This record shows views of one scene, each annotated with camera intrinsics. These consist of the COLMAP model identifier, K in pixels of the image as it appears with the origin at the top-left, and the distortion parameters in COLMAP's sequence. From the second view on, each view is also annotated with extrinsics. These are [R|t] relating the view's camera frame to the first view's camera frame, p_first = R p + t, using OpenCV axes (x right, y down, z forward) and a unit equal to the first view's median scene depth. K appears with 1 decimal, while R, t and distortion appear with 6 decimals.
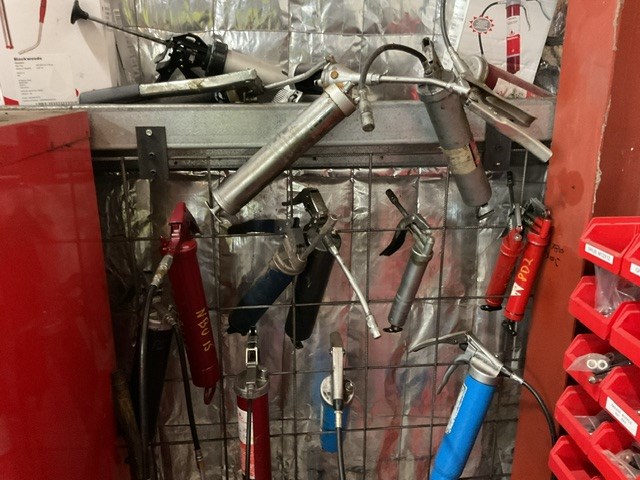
lens RADIAL K [[526.9, 0, 318.9], [0, 526.9, 236.9], [0, 0, 1]] dist [0.077235, -0.143878]
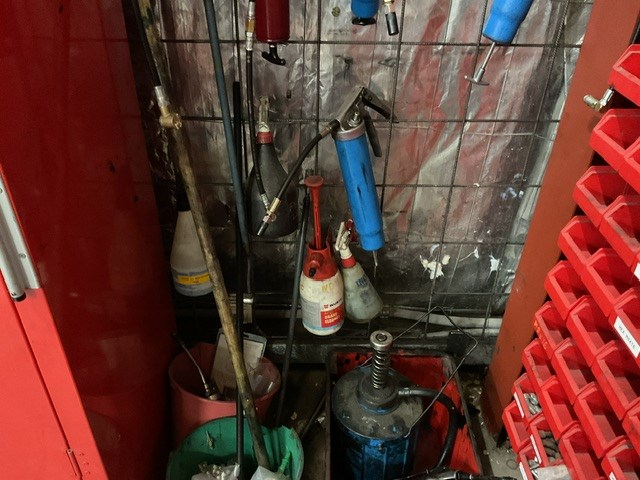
lens RADIAL K [[526.9, 0, 317.6], [0, 526.9, 242.9], [0, 0, 1]] dist [0.077235, -0.143878]
pose [[0.996447, 0.065273, -0.053231, 0.024616], [-0.046374, 0.952749, 0.300197, 0.609745], [0.070311, -0.296662, 0.952391, 0.129339]]
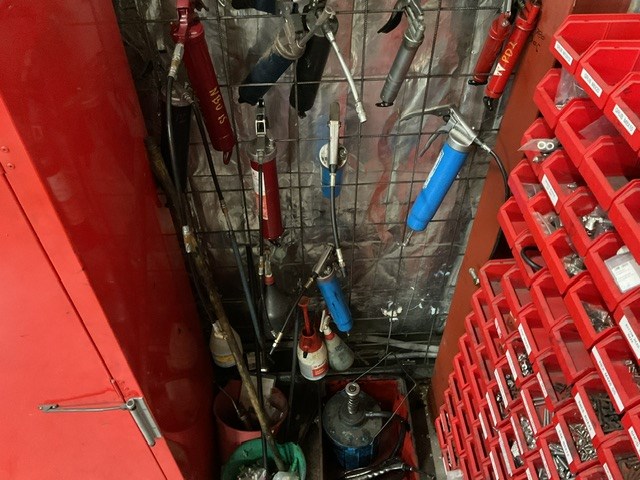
lens RADIAL K [[526.9, 0, 319.3], [0, 526.9, 234.4], [0, 0, 1]] dist [0.077235, -0.143878]
pose [[0.999408, 0.021968, -0.026481, 0.039214], [-0.006837, 0.881092, 0.472896, -0.119553], [0.033721, -0.472435, 0.880720, -0.137014]]
